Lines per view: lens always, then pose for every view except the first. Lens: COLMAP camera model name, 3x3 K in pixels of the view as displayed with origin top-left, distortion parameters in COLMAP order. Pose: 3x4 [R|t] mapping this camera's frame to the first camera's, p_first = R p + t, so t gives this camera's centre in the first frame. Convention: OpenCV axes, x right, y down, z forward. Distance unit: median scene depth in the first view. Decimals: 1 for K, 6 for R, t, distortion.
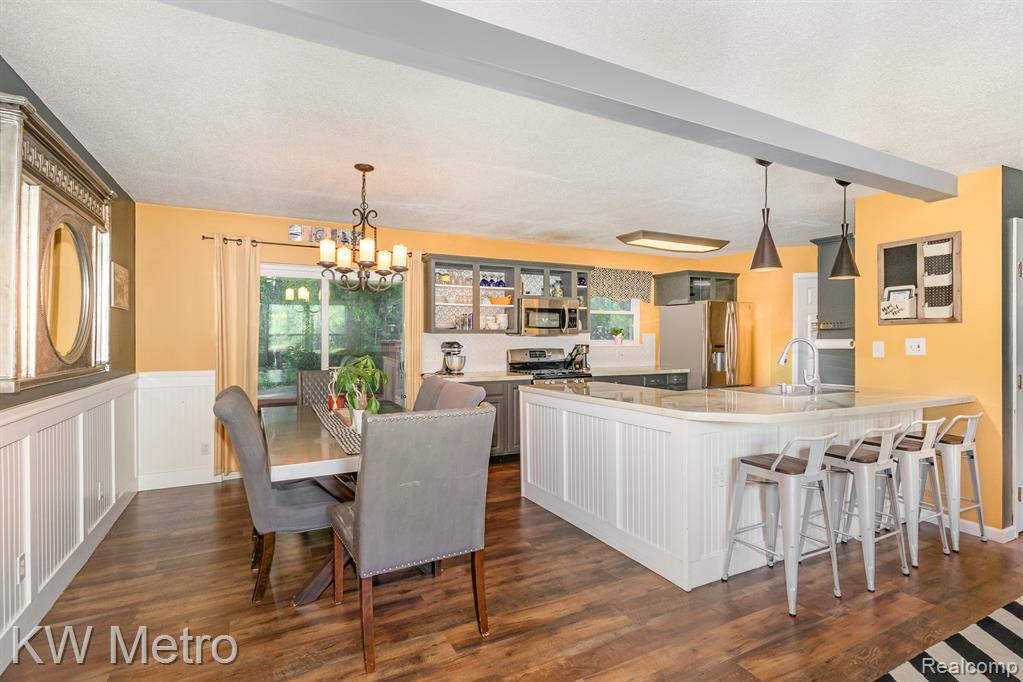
lens RADIAL K [[497.2, 0, 510.3], [0, 497.2, 337.5], [0, 0, 1]] dist [-0.001188, -0.000150]
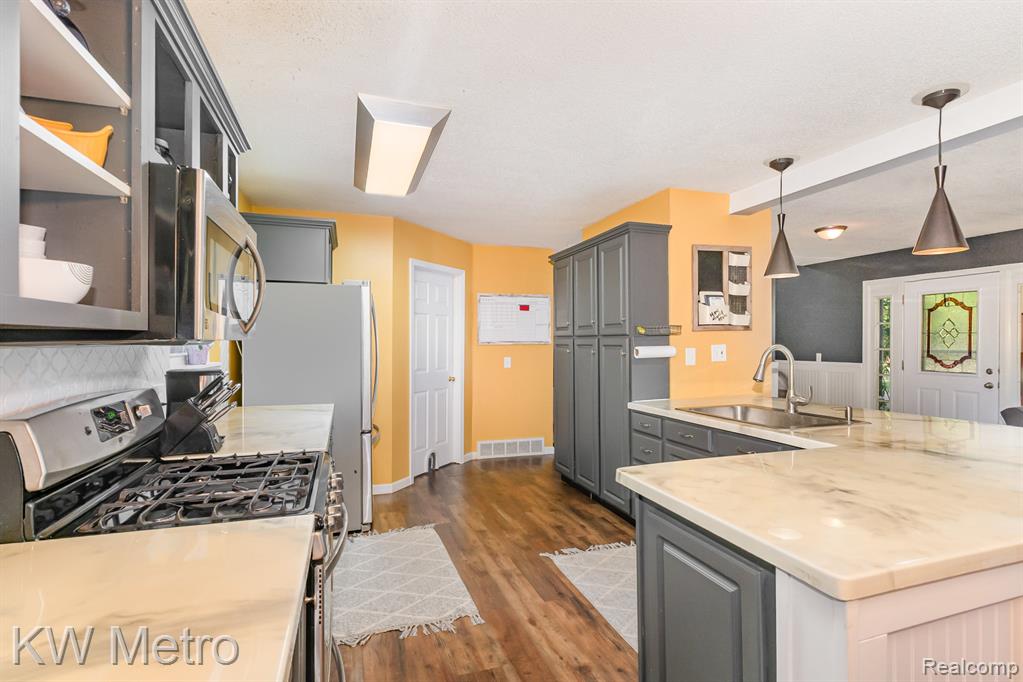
lens RADIAL K [[497.2, 0, 510.2], [0, 497.2, 338.5], [0, 0, 1]] dist [-0.001188, -0.000150]
pose [[0.157716, 0.006468, 0.987463, -0.250310], [0.006302, 0.999952, -0.007556, -0.005650], [-0.987464, 0.007415, 0.157668, 1.259084]]
